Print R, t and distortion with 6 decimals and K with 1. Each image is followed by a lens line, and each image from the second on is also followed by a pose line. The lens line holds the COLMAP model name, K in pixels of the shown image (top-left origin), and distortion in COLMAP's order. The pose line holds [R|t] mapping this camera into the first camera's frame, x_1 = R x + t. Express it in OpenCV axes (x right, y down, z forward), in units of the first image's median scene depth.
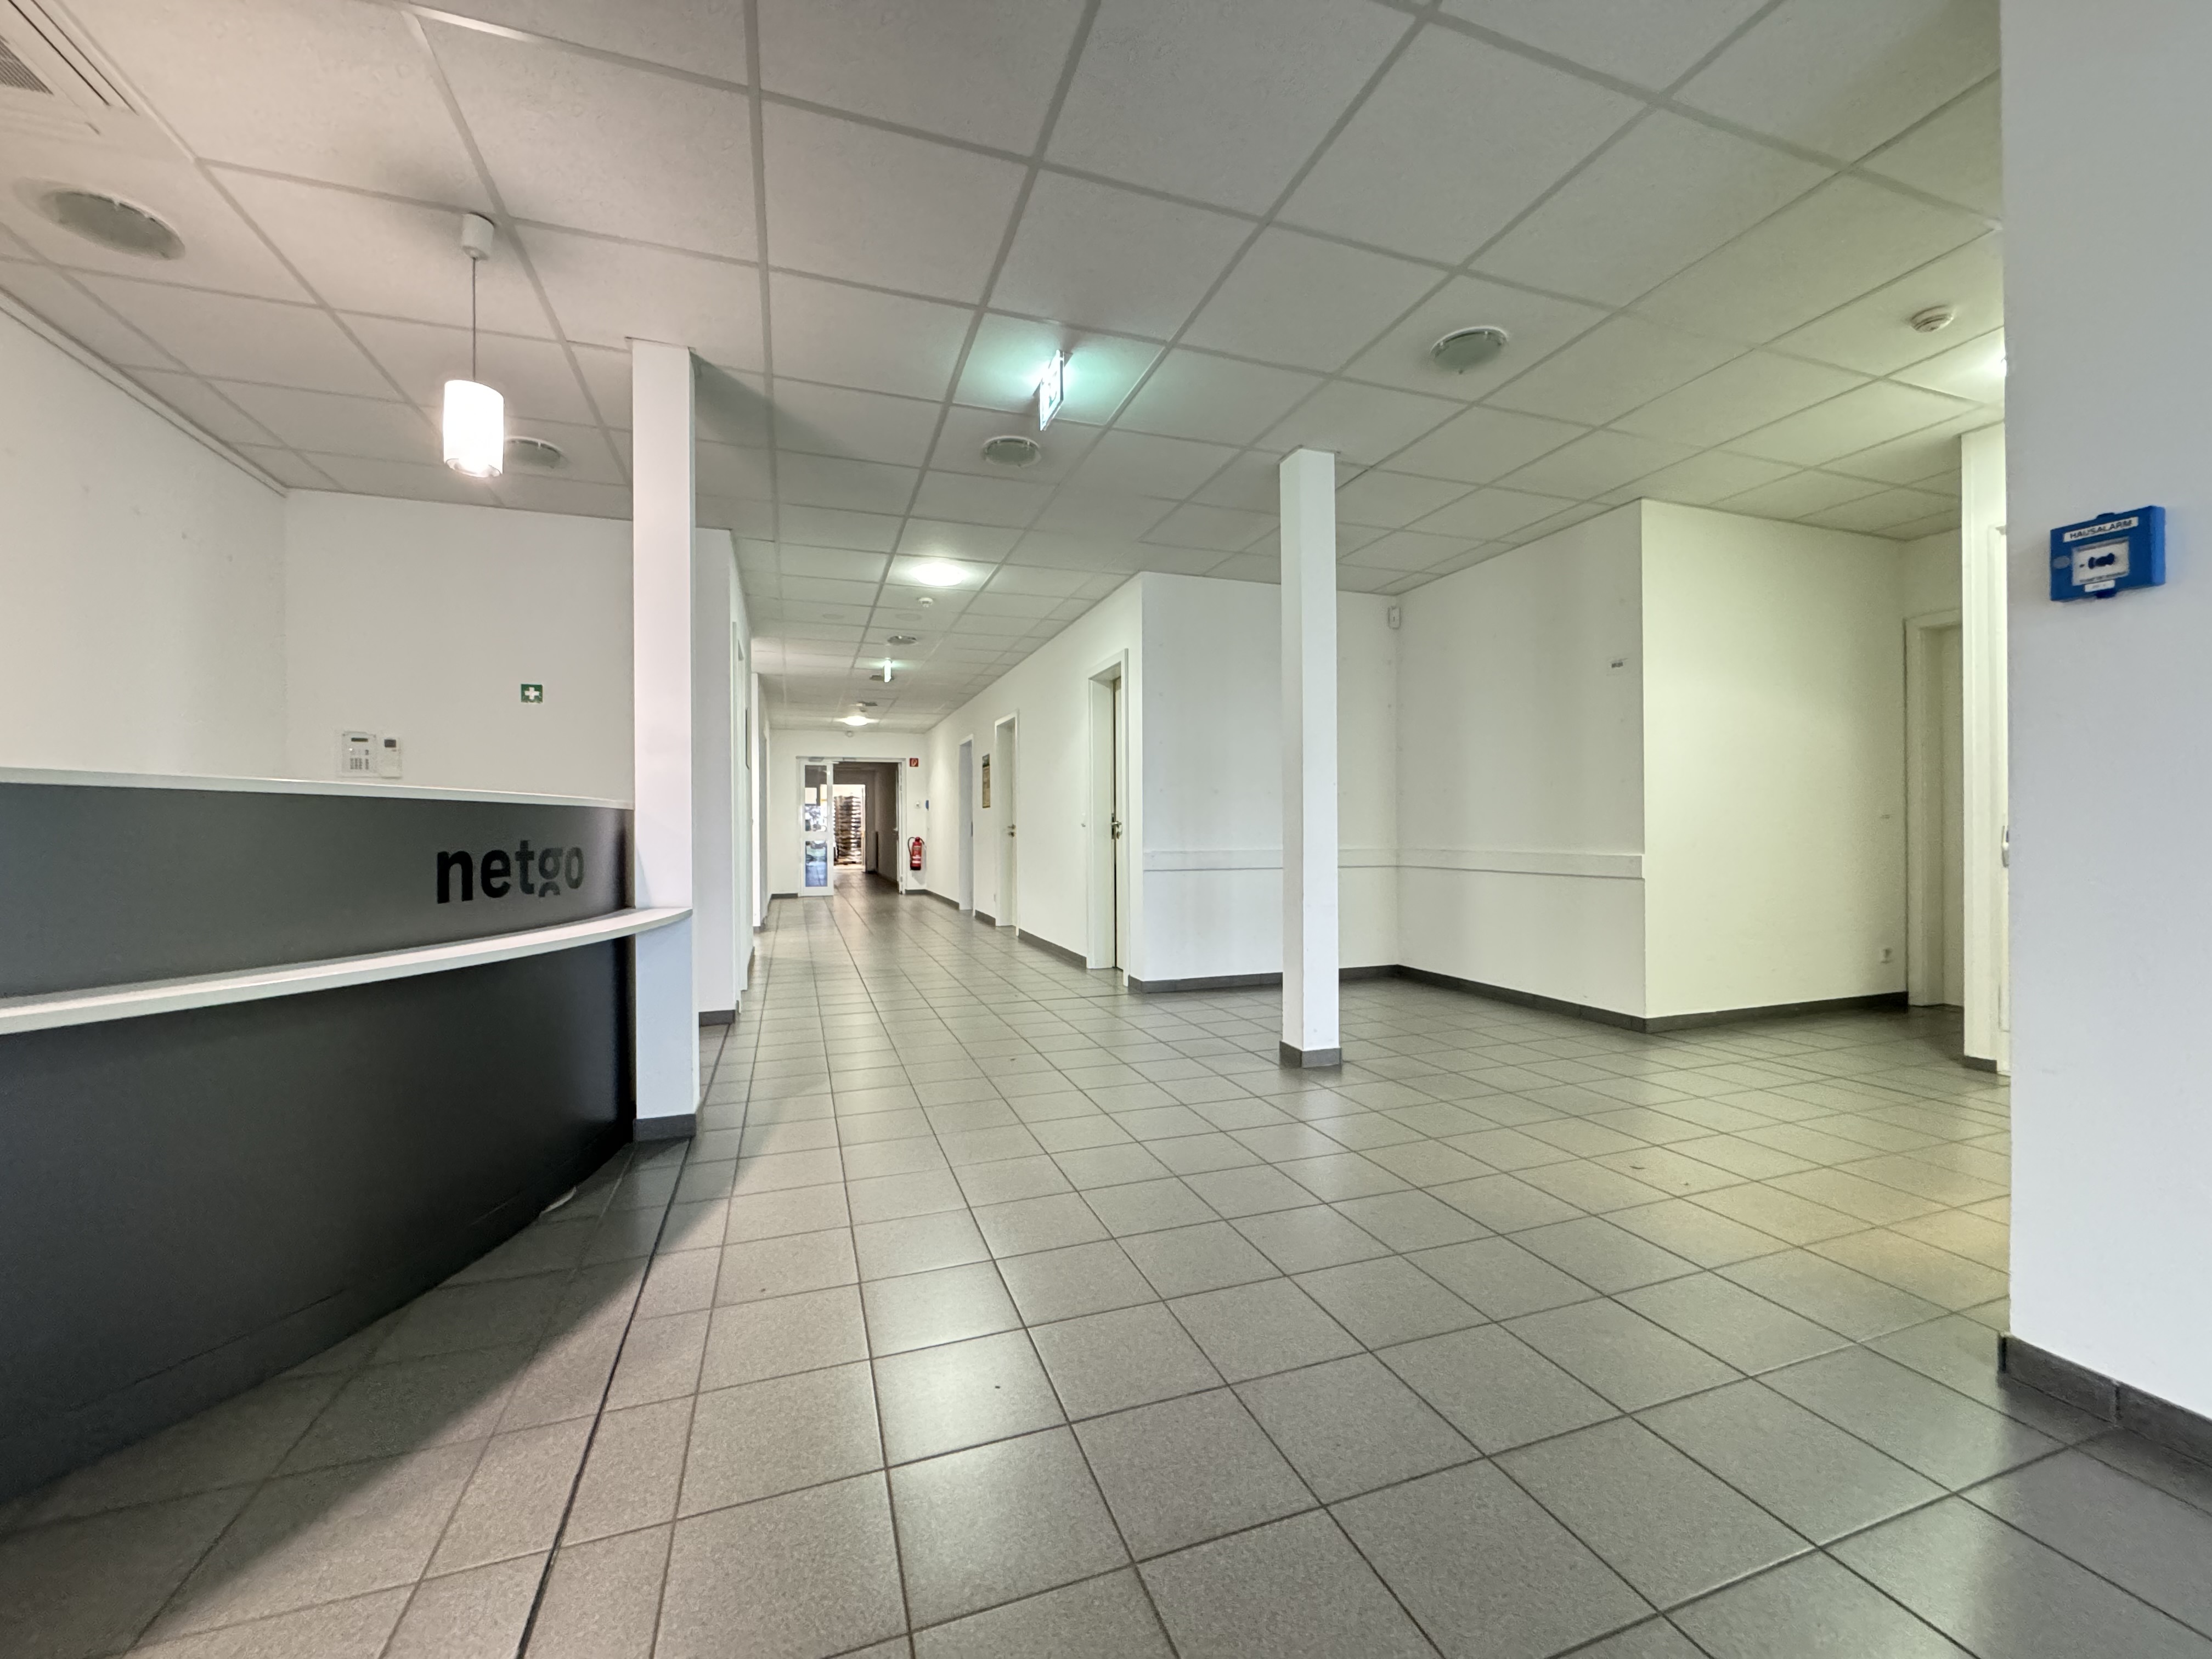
lens RADIAL K [[883.3, 0, 1100.4], [0, 883.3, 826.0], [0, 0, 1]] dist [-0.000494, 0.000013]
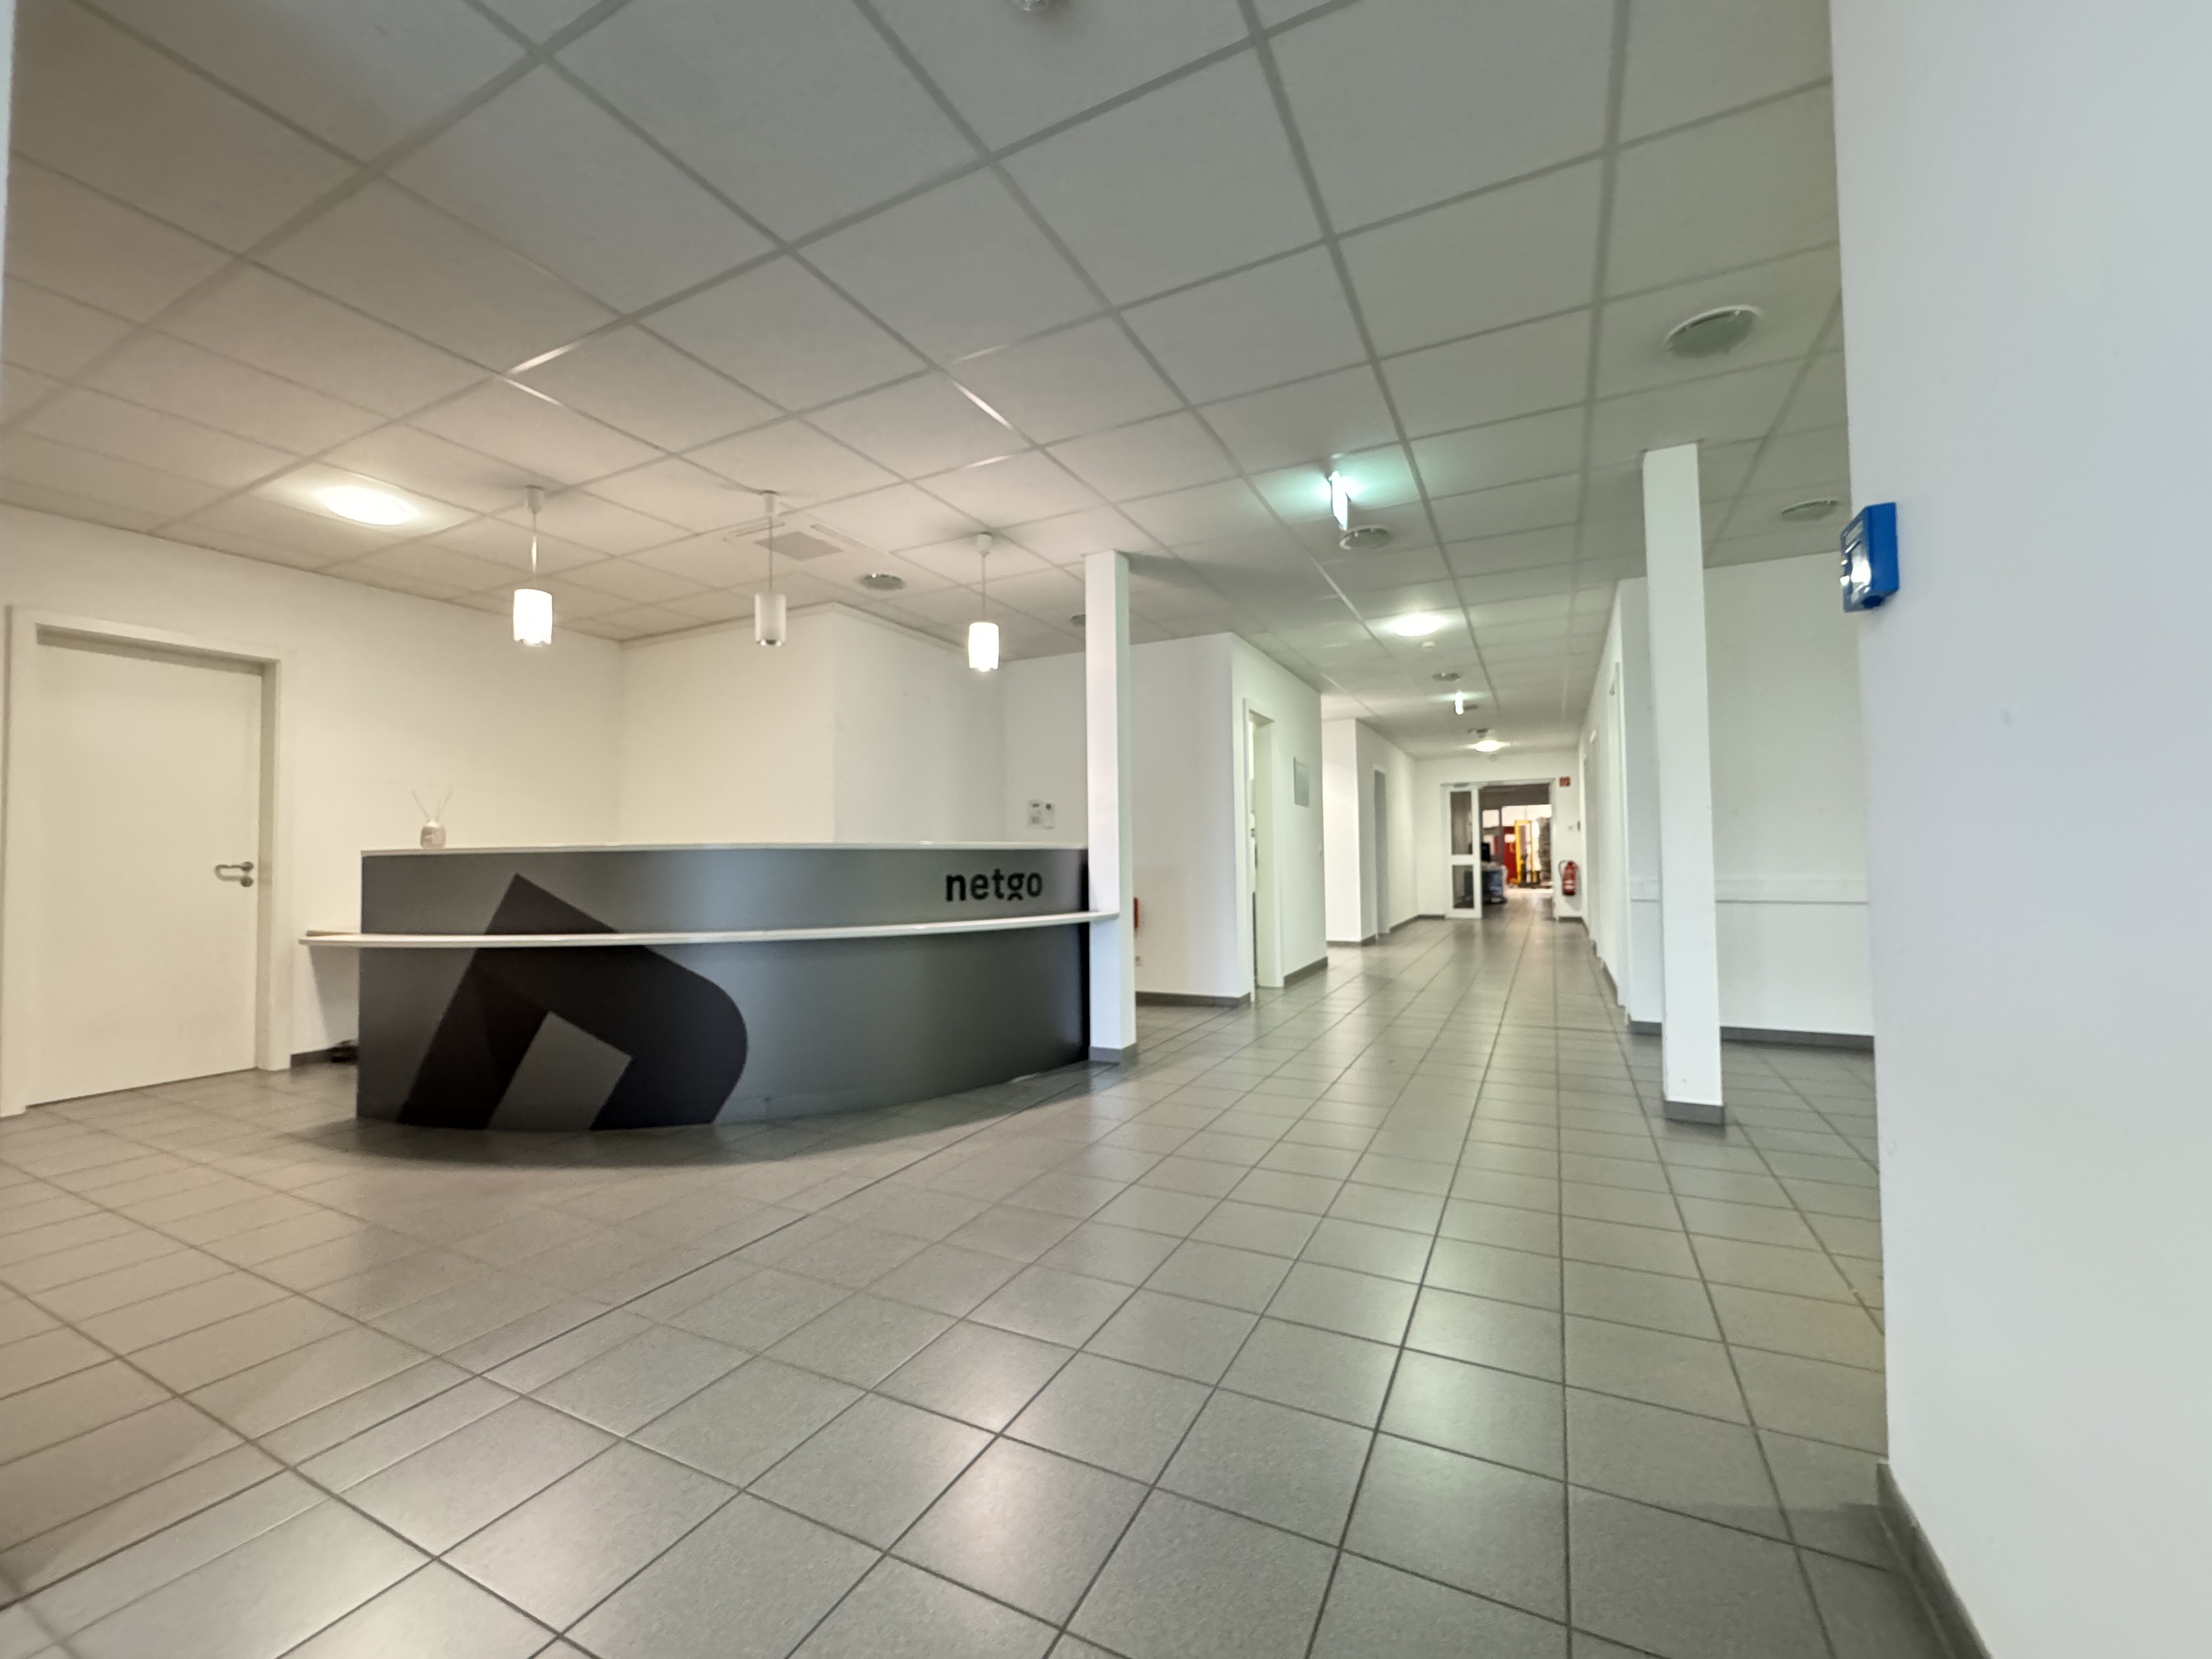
lens RADIAL K [[883.3, 0, 1100.4], [0, 883.3, 826.0], [0, 0, 1]] dist [-0.000494, 0.000013]
pose [[0.692087, -0.029870, -0.721196, 0.626230], [0.011995, 0.999481, -0.029885, -0.012008], [0.721715, 0.012032, 0.692086, -0.081583]]
